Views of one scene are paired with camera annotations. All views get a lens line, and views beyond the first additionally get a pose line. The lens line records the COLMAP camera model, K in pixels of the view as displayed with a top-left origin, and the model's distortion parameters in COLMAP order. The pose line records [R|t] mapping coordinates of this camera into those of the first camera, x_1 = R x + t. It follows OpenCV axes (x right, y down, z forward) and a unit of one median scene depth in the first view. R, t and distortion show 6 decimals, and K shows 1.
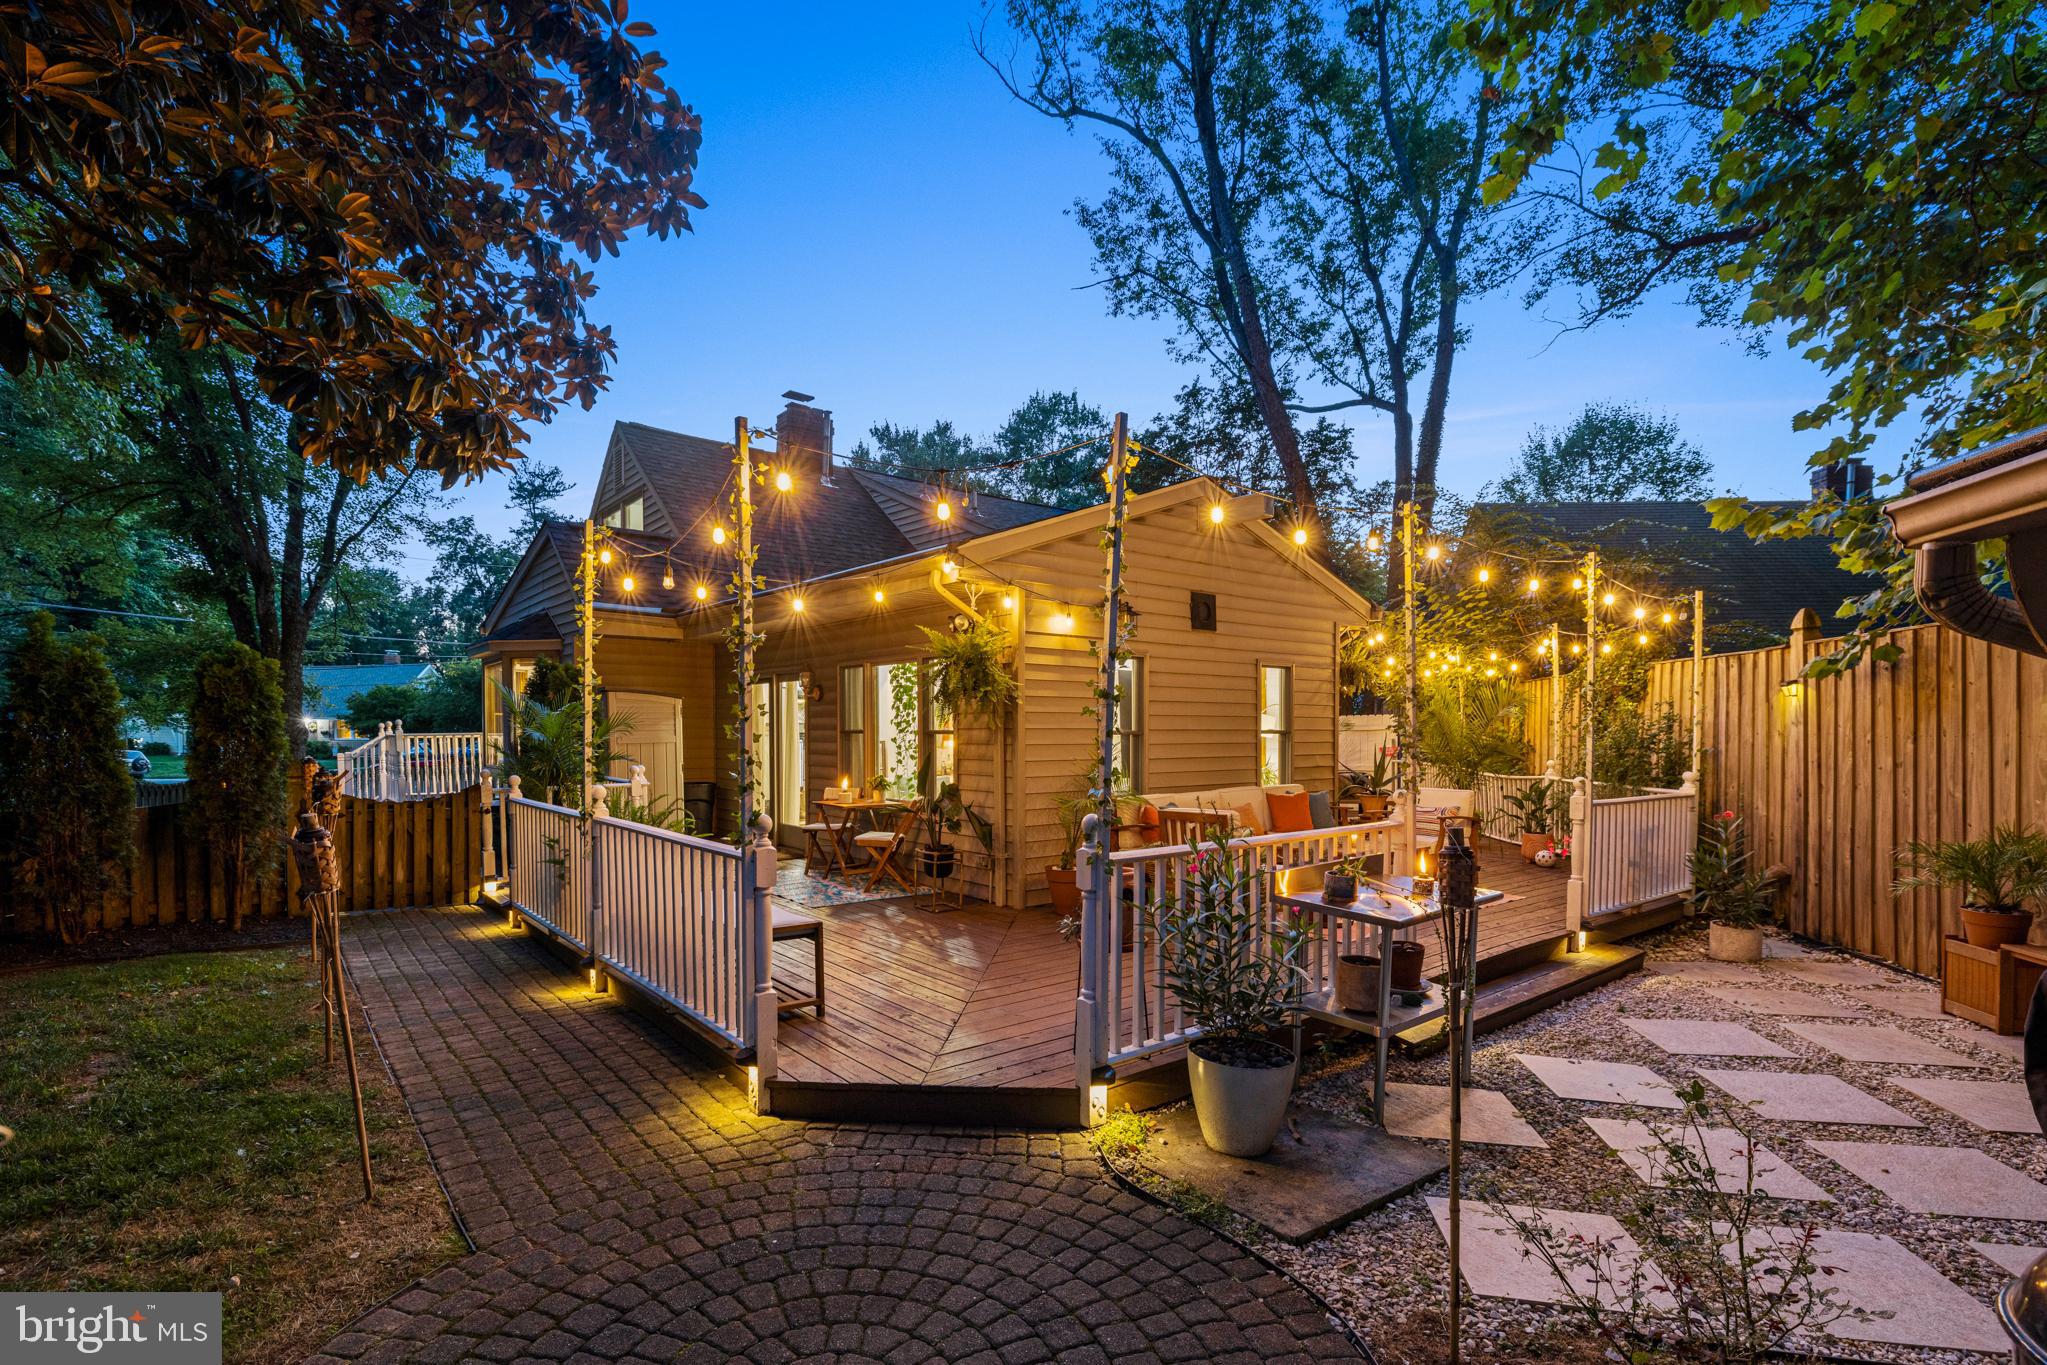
lens RADIAL K [[978.2, 0, 1030.4], [0, 978.2, 761.3], [0, 0, 1]] dist [-0.009494, -0.000536]
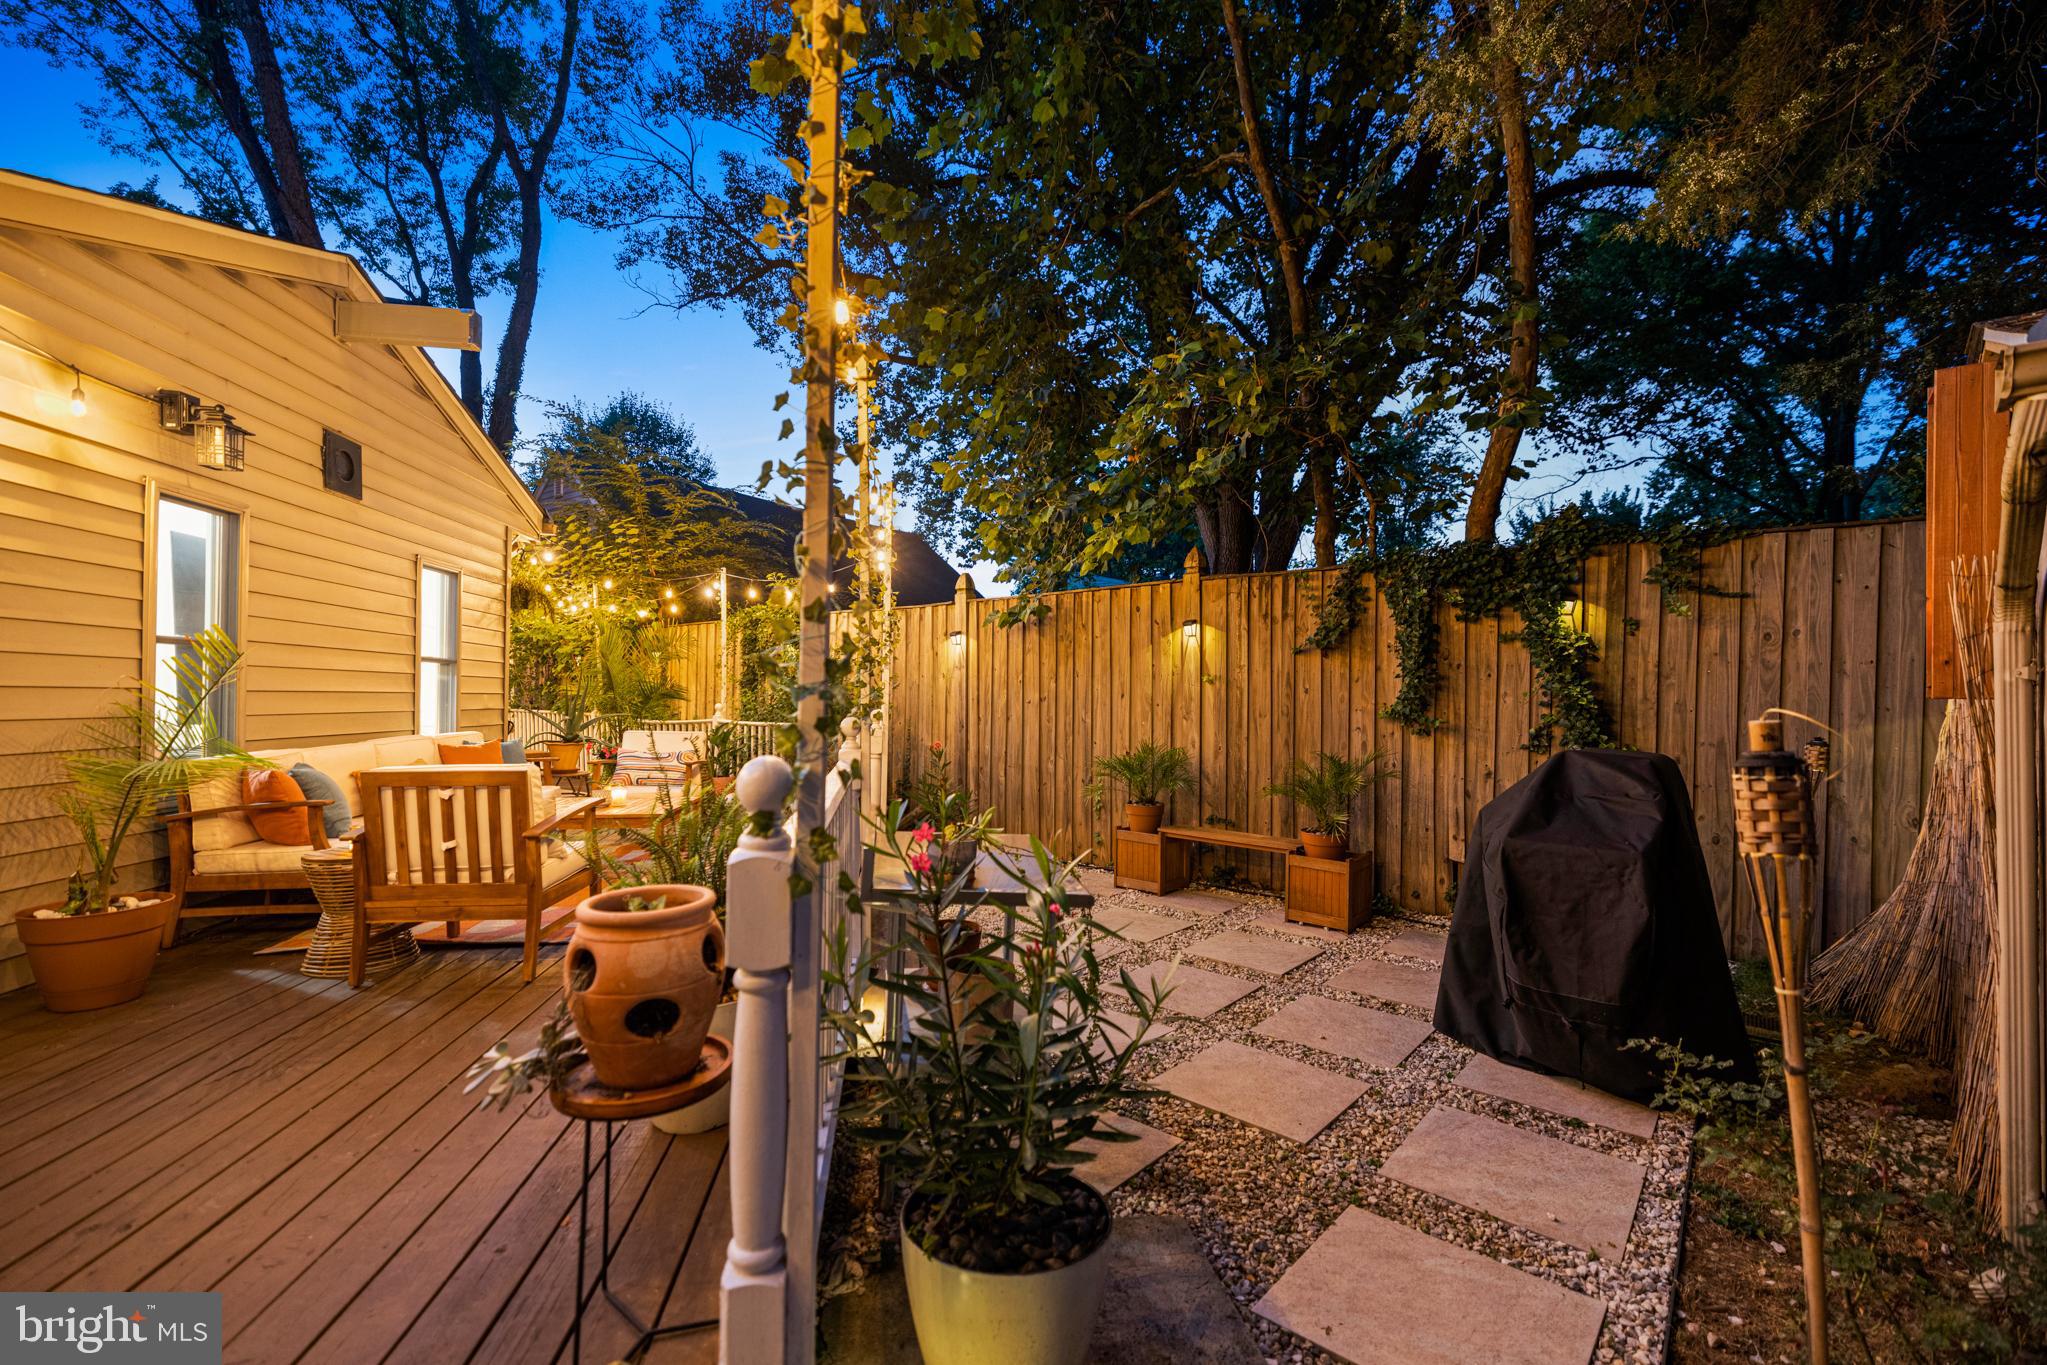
lens RADIAL K [[861.9, 0, 1020.5], [0, 861.9, 694.8], [0, 0, 1]] dist [0.002494, -0.000071]
pose [[0.525392, 0.010935, 0.850790, -0.065613], [0.013888, 0.999674, -0.021425, 0.015378], [-0.850747, 0.023072, 0.525069, 0.300388]]
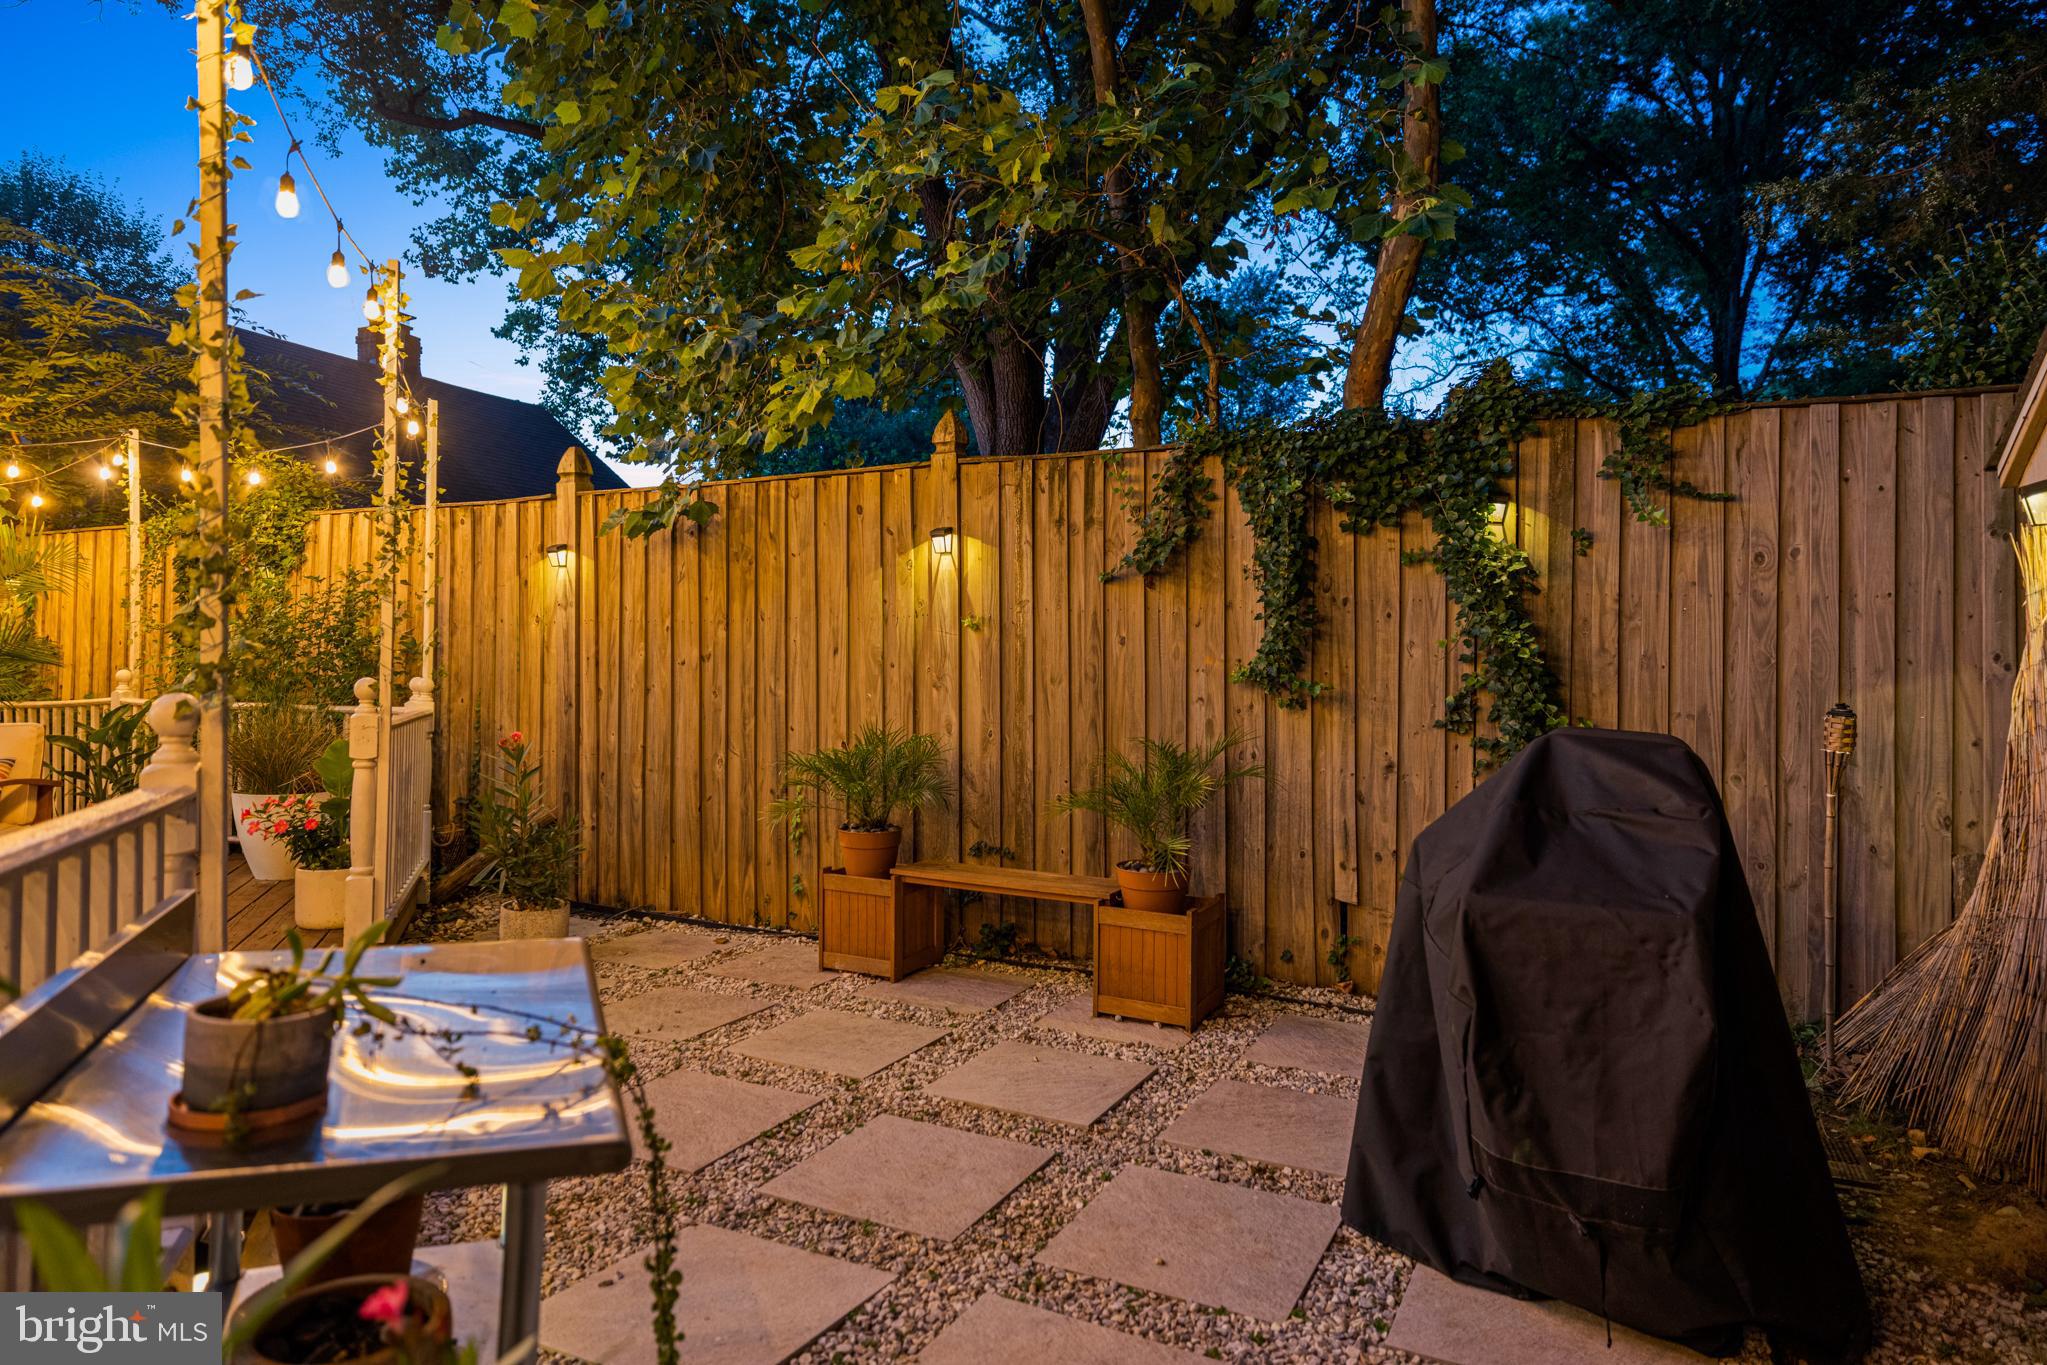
lens RADIAL K [[1211.3, 0, 1000.1], [0, 1211.3, 626.1], [0, 0, 1]] dist [0.001924, 0.000621]
pose [[0.323502, 0.030278, 0.945743, 0.038073], [0.024499, 0.998885, -0.040359, 0.016346], [-0.945910, 0.036226, 0.322400, 0.327681]]
